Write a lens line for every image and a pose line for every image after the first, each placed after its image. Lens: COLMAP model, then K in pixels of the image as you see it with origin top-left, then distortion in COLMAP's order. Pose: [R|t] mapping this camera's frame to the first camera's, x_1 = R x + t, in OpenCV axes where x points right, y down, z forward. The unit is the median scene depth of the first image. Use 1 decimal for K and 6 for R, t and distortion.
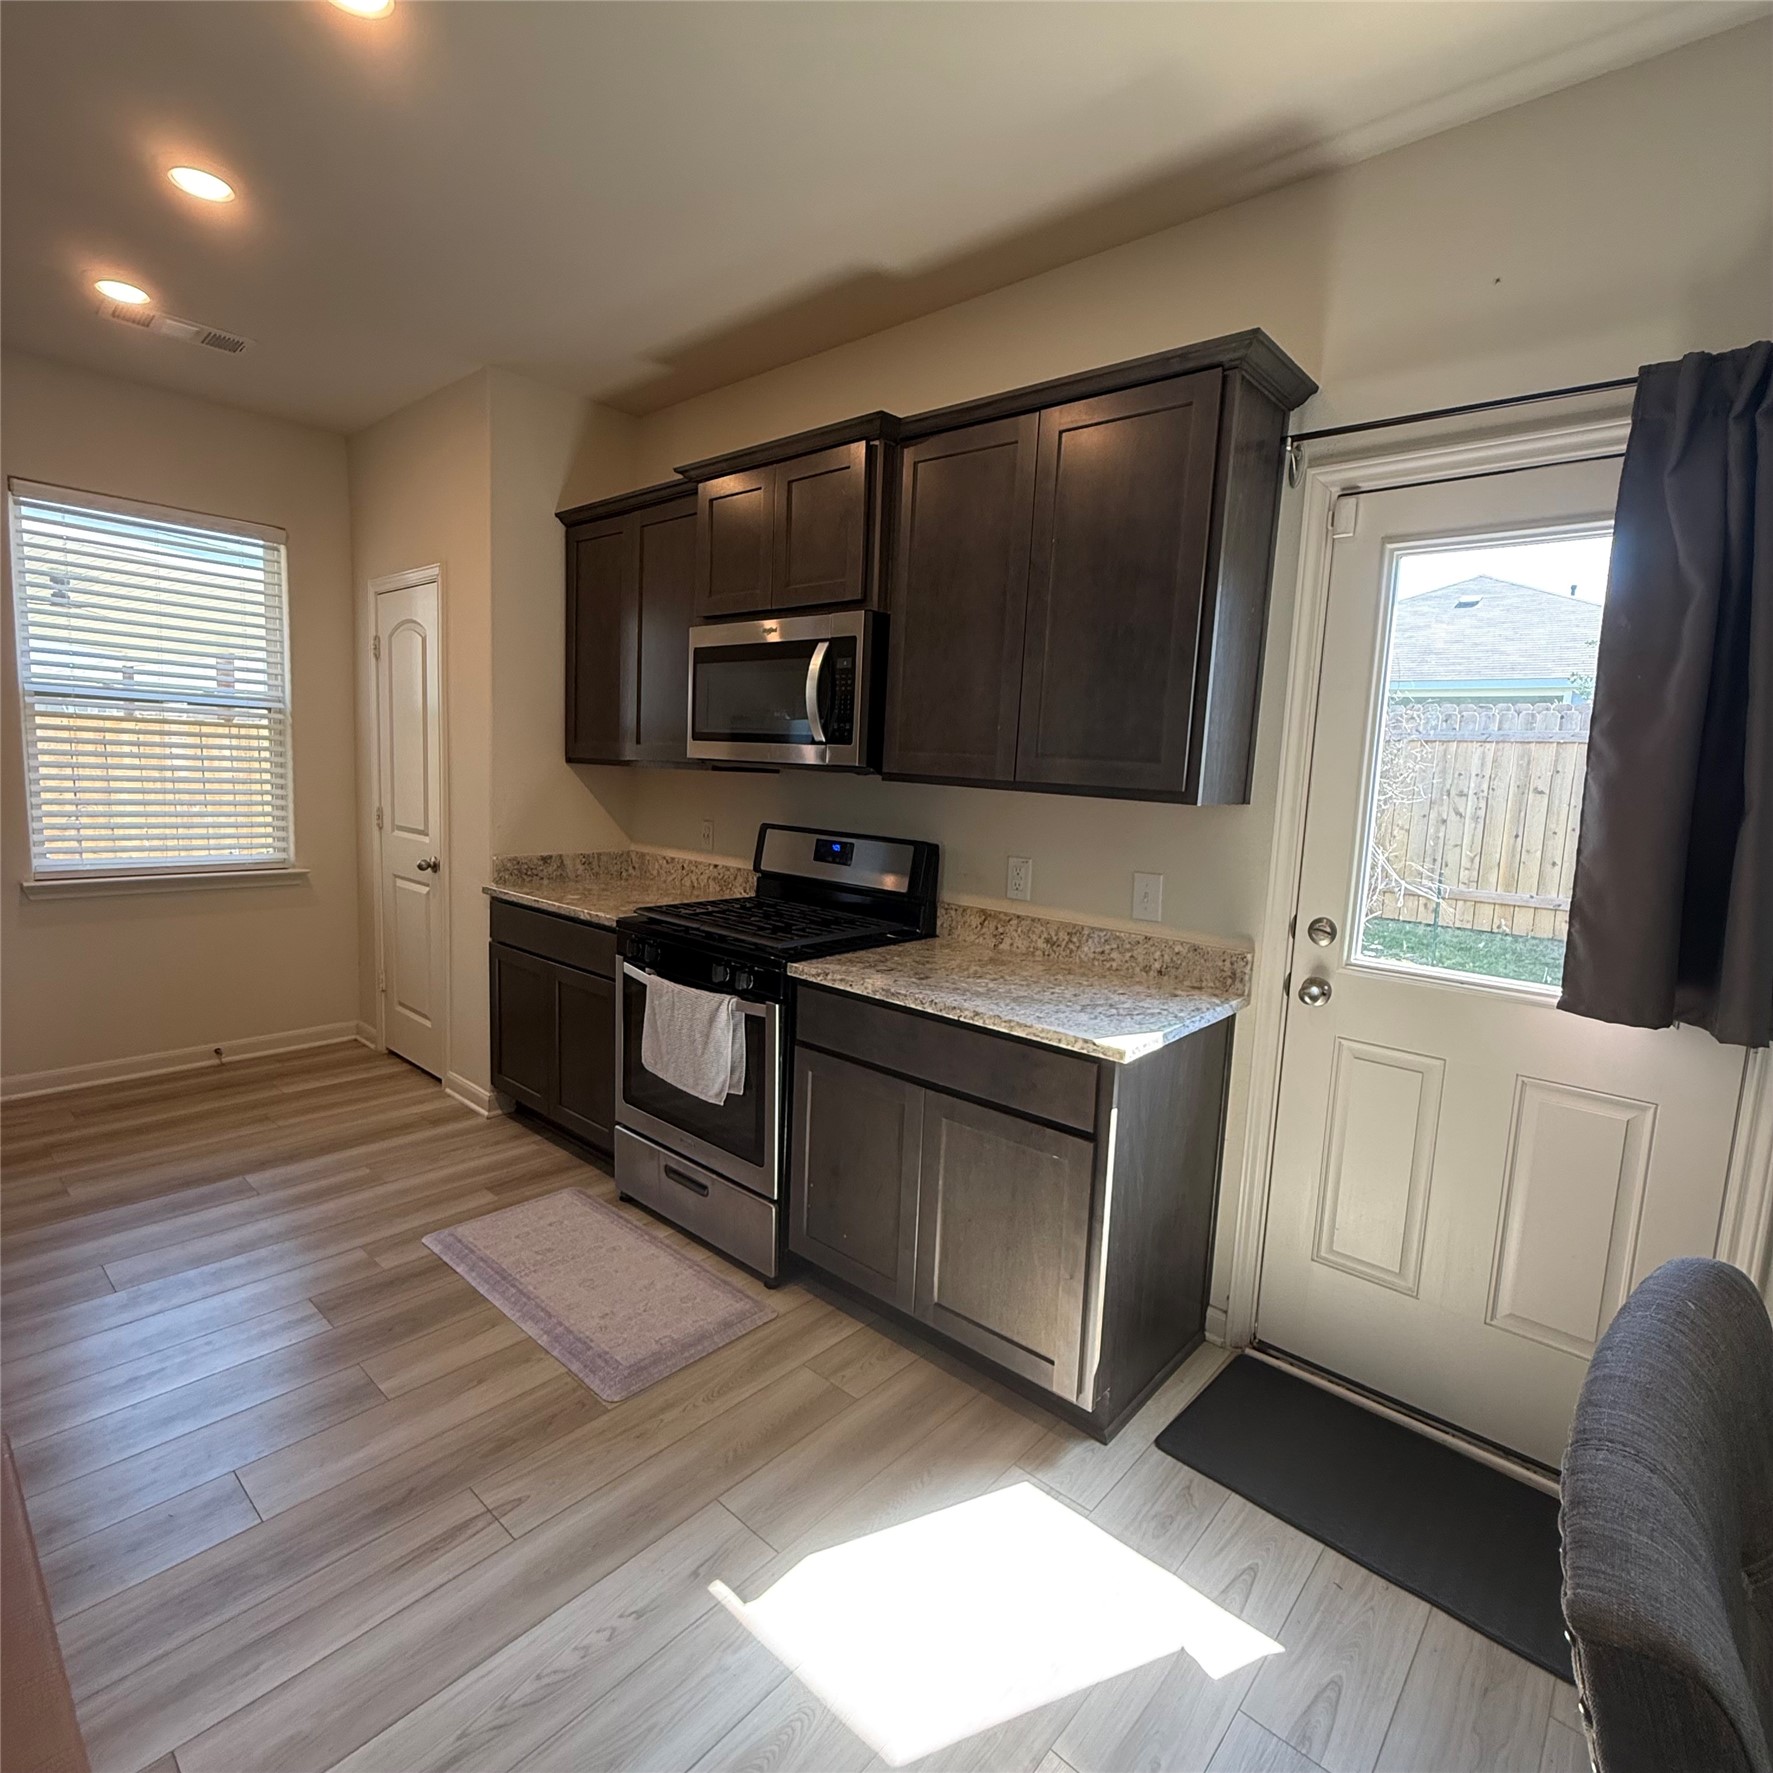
lens RADIAL K [[945.2, 0, 879.6], [0, 945.2, 889.2], [0, 0, 1]] dist [-0.047576, 0.009151]
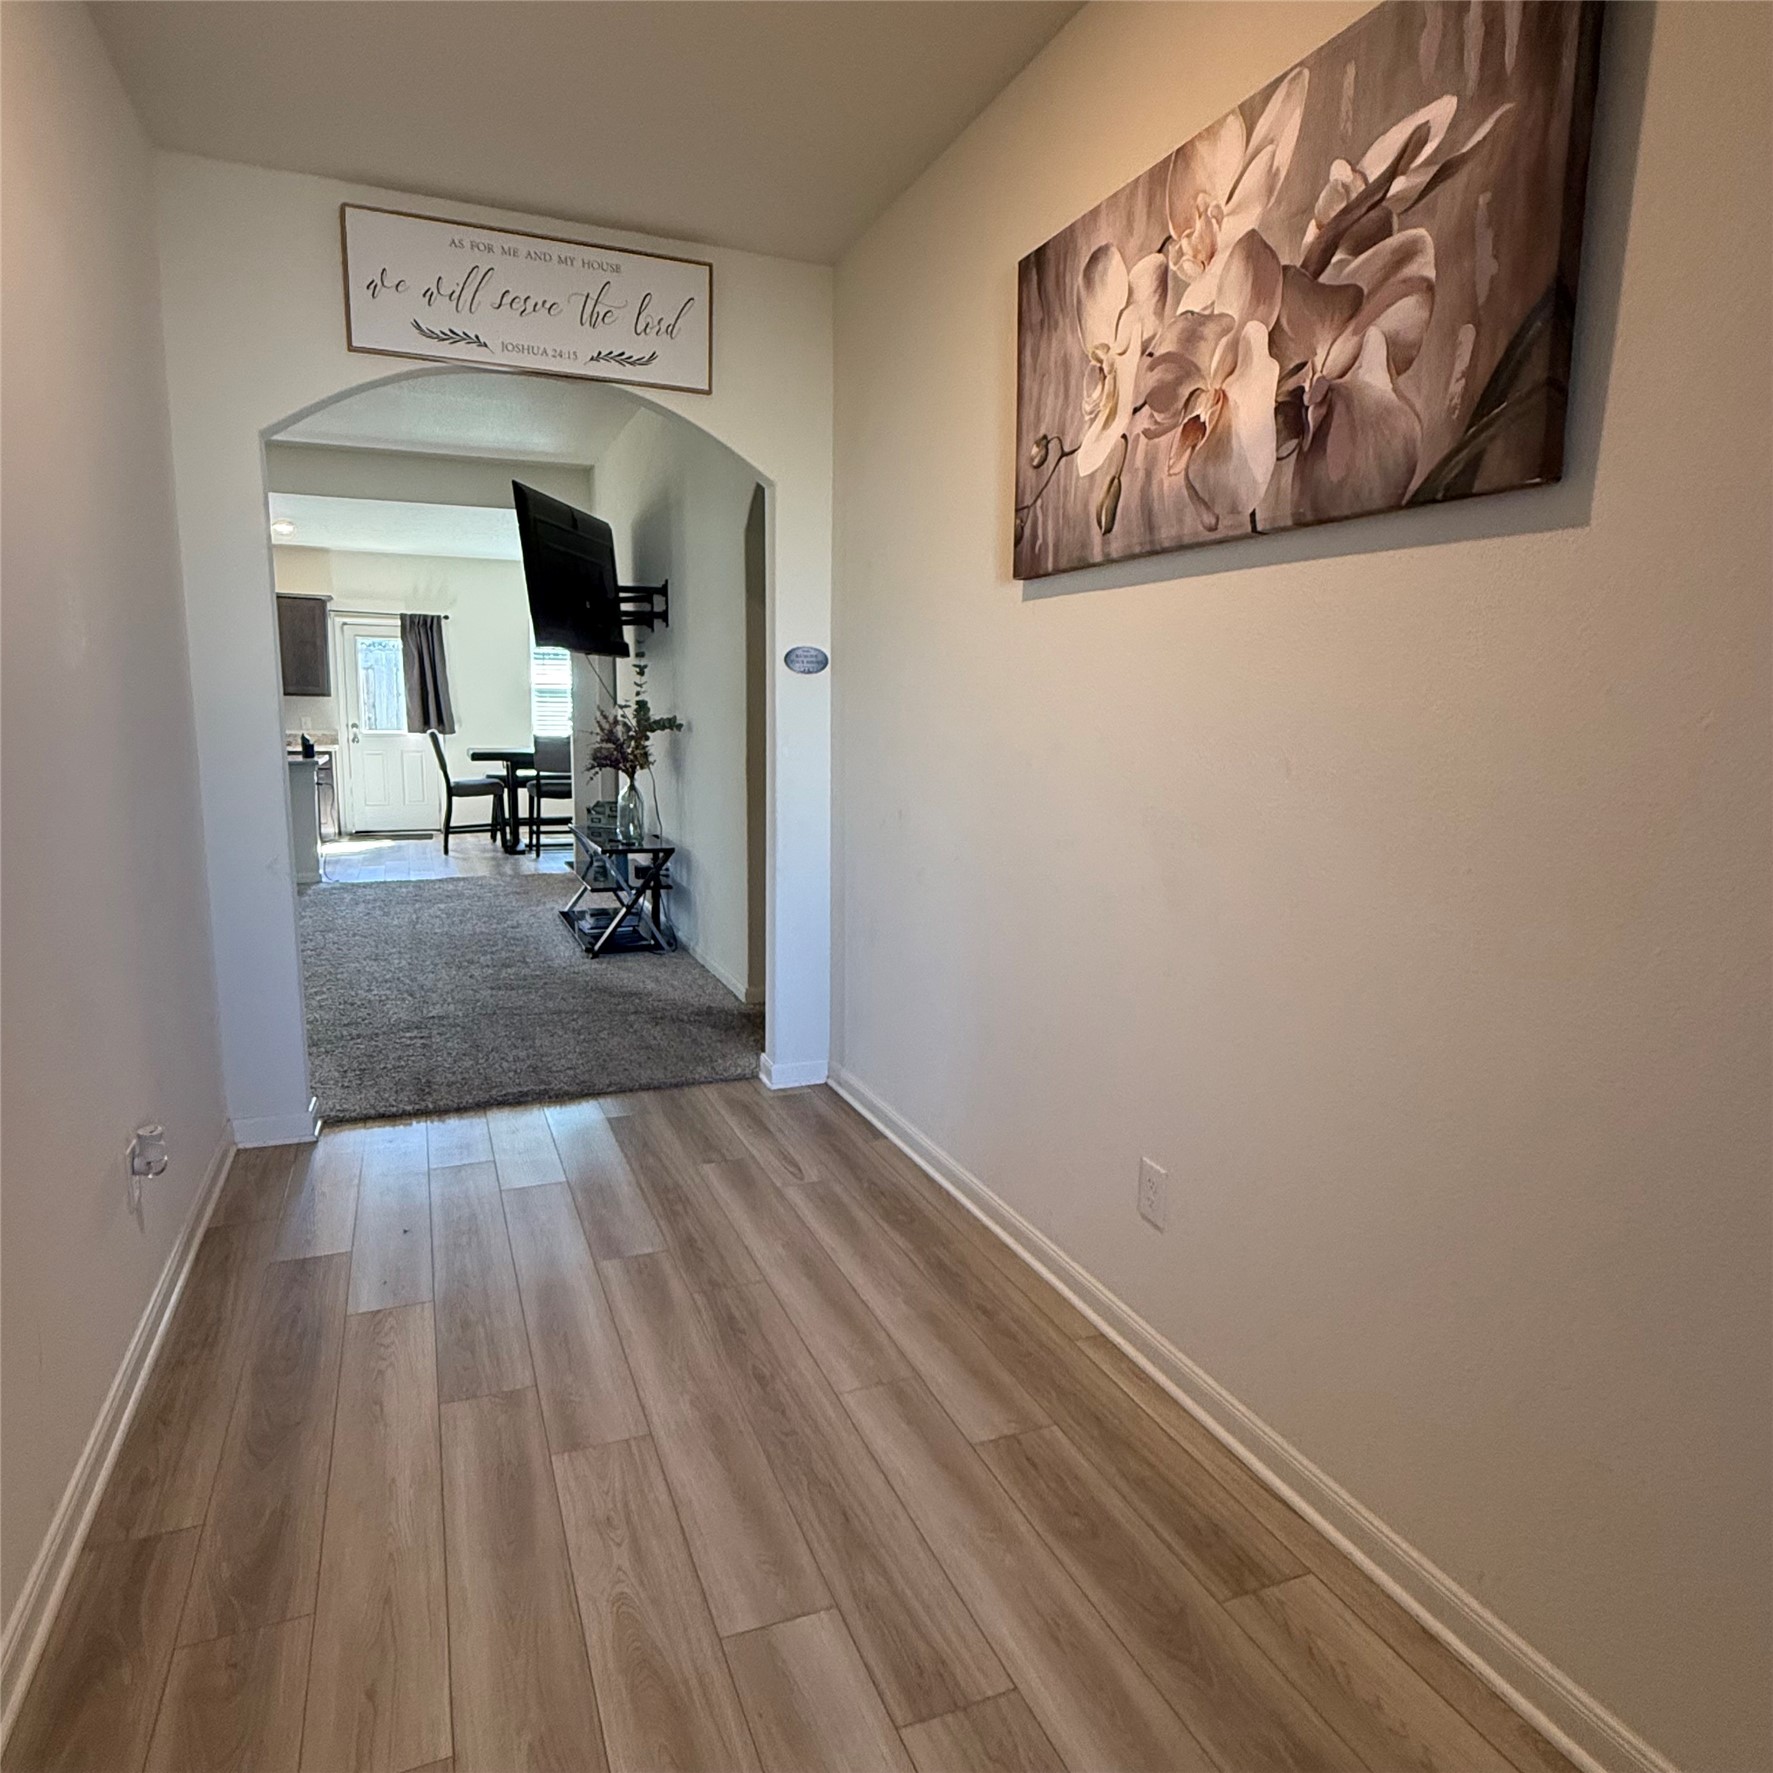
lens RADIAL K [[1155.4, 0, 883.9], [0, 1155.4, 887.5], [0, 0, 1]] dist [-0.003098, -0.000407]
pose [[0.445370, -0.184483, 0.876134, -3.595446], [0.124036, 0.981820, 0.143685, 0.348357], [-0.886713, 0.044680, 0.460156, -3.968302]]
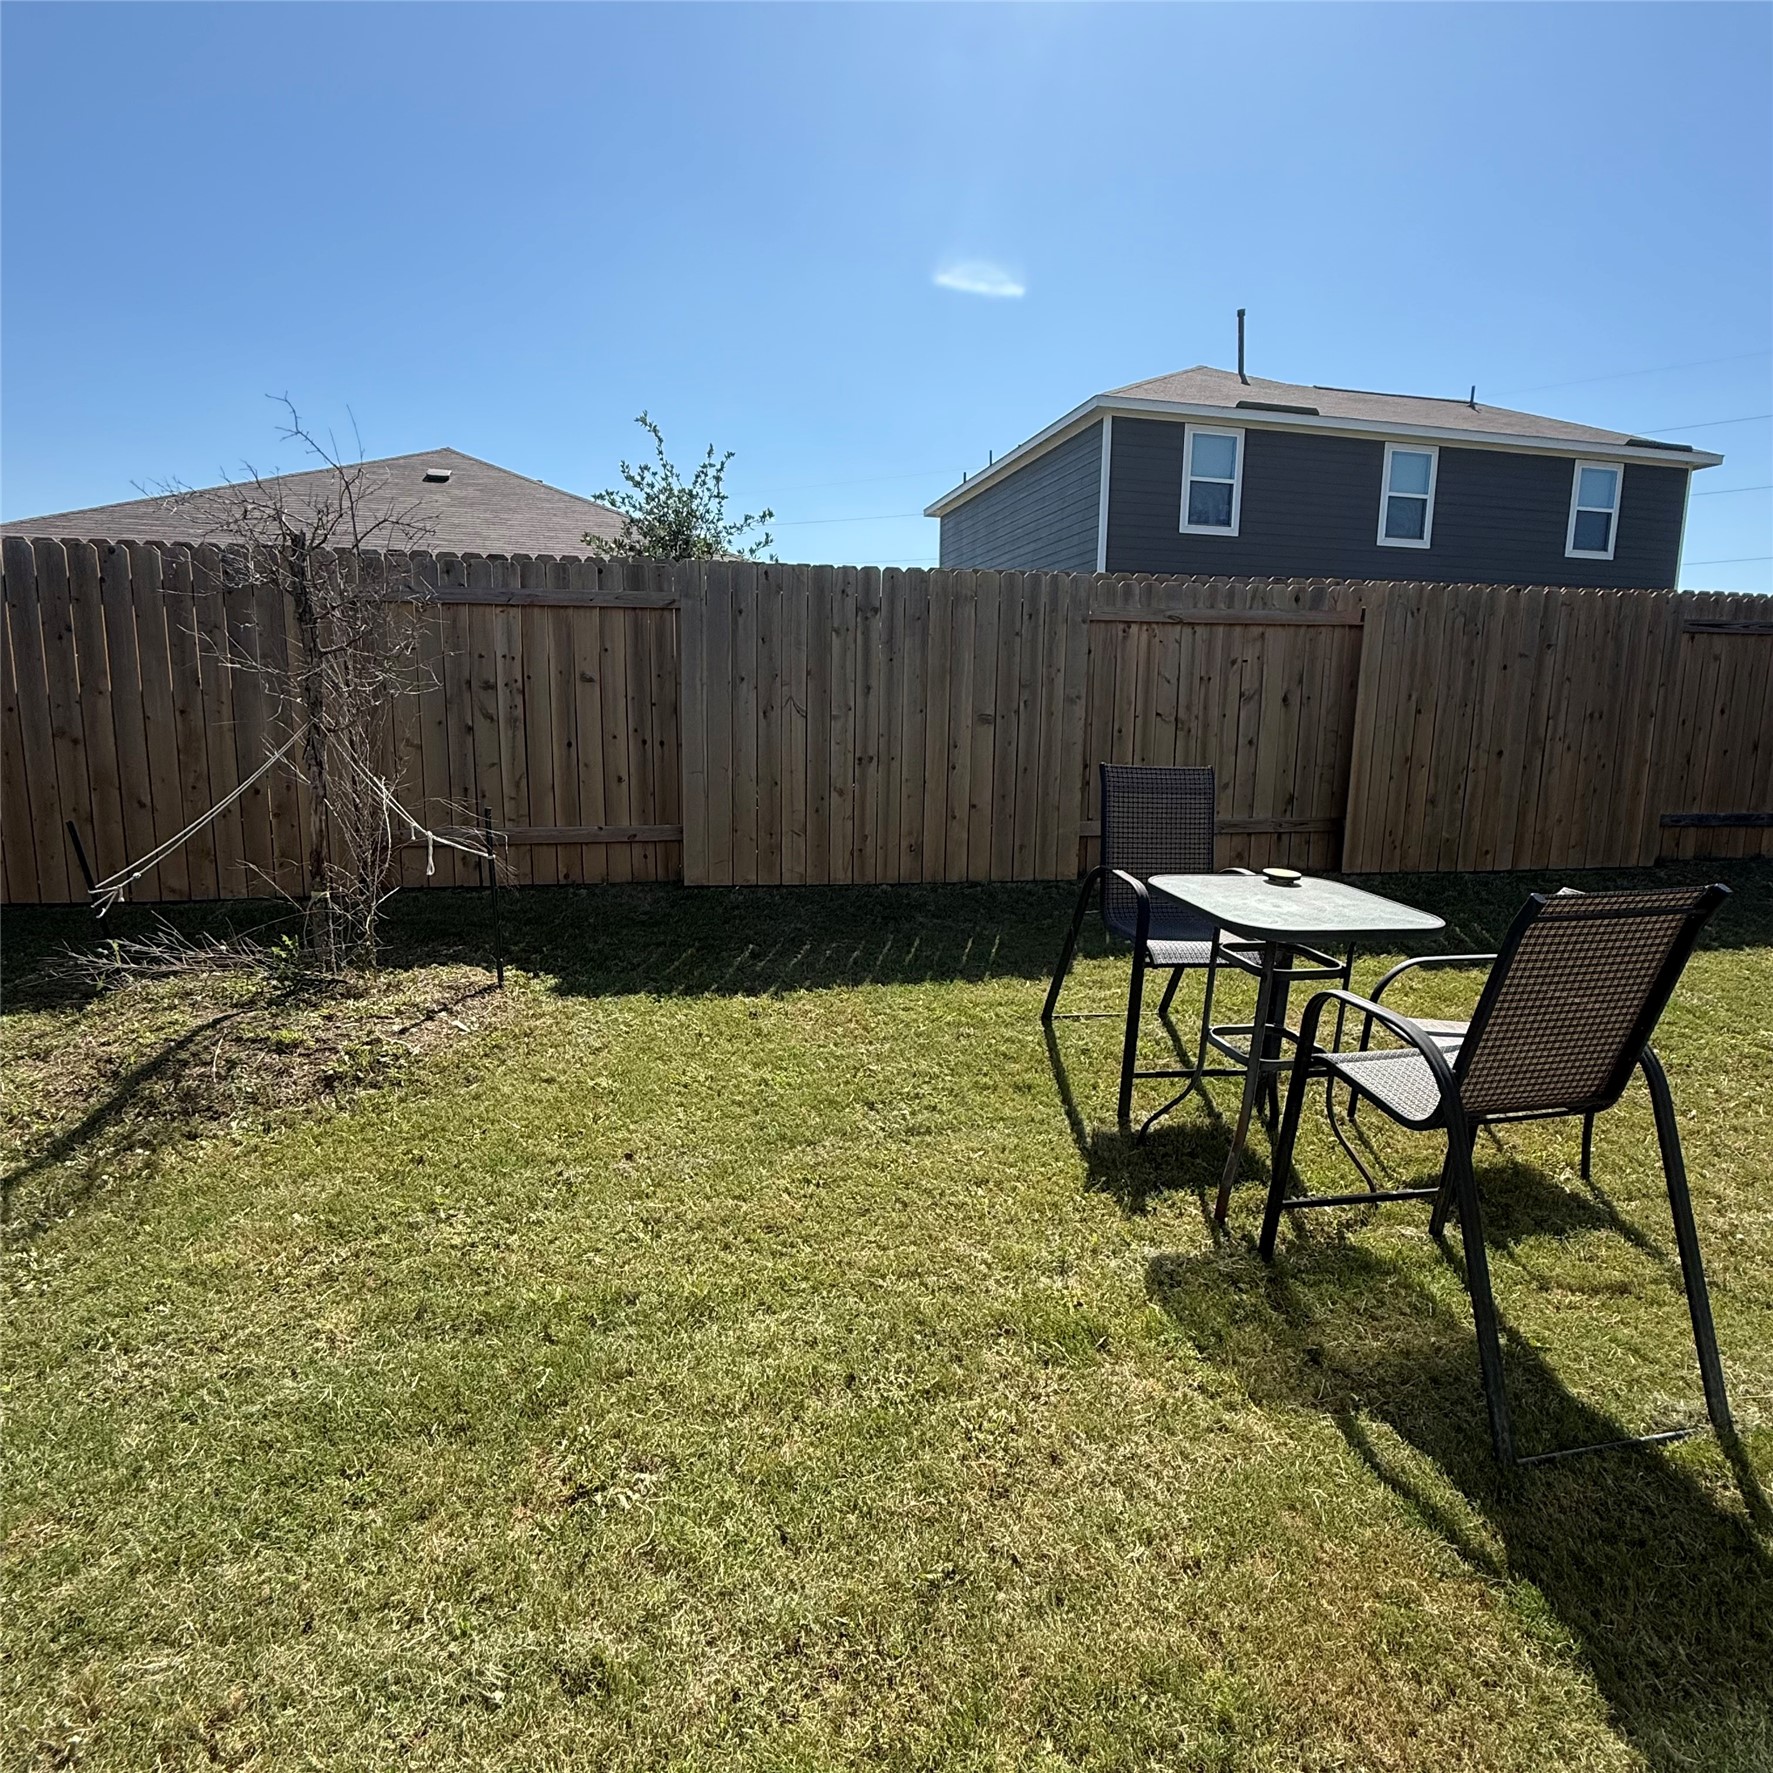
lens RADIAL K [[1043.3, 0, 882.1], [0, 1043.3, 879.9], [0, 0, 1]] dist [0.036534, -0.012230]
pose [[0.593480, -0.160918, 0.788598, 0.184726], [0.112742, 0.986770, 0.116510, -0.021900], [-0.796913, 0.019762, 0.603771, 0.331402]]
